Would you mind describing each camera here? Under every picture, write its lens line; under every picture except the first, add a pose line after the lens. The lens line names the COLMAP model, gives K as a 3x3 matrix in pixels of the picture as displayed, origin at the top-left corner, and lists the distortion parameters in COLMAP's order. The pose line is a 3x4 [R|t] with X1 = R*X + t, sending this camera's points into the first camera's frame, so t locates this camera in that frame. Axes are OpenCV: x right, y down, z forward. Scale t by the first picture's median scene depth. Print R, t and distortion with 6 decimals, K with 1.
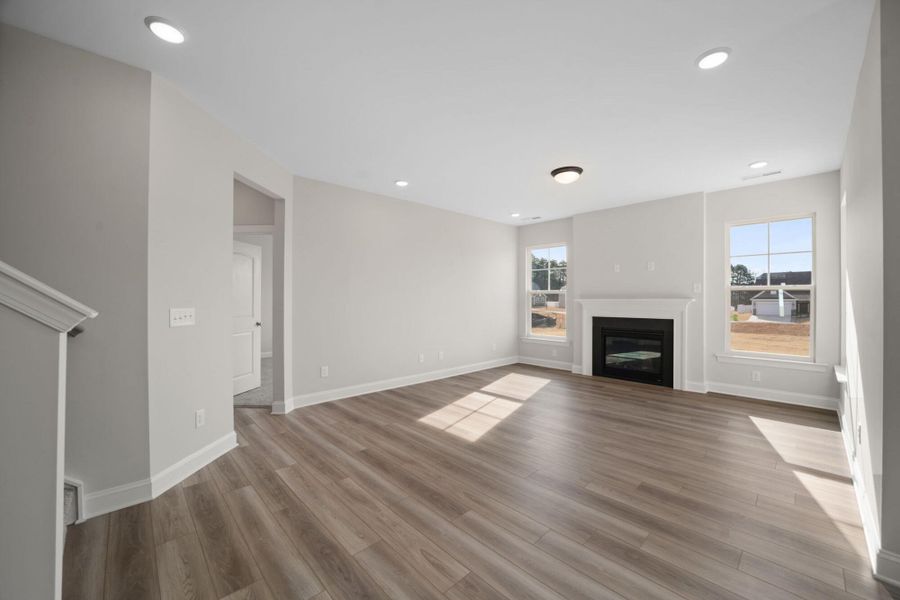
lens RADIAL K [[345.3, 0, 453.1], [0, 345.3, 302.7], [0, 0, 1]] dist [-0.020974, 0.001921]
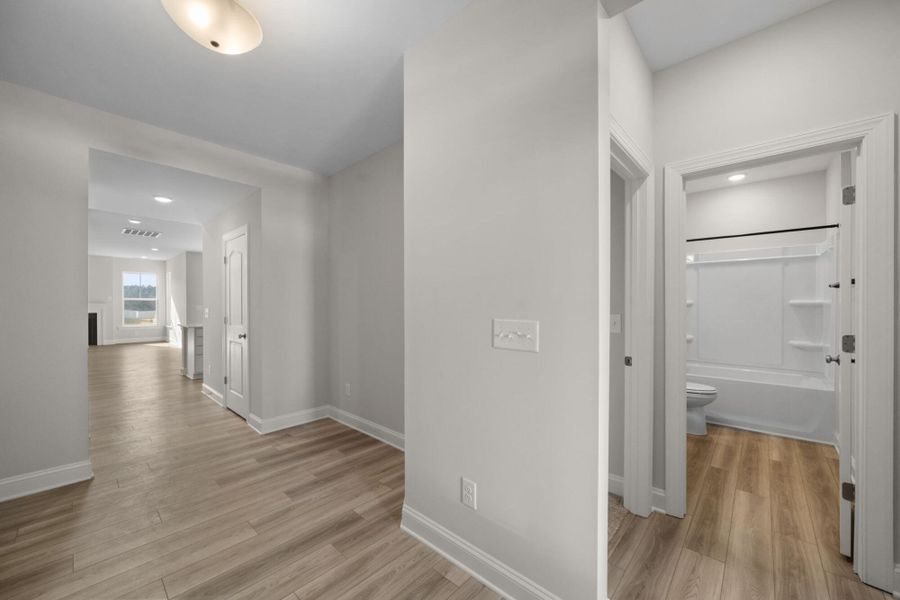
lens RADIAL K [[345.3, 0, 452.2], [0, 345.3, 303.4], [0, 0, 1]] dist [-0.020974, 0.001921]
pose [[-0.069351, 0.006729, 0.997570, -1.682840], [0.000069, 0.999977, -0.006741, 0.004251], [-0.997592, -0.000399, -0.069350, -1.106183]]
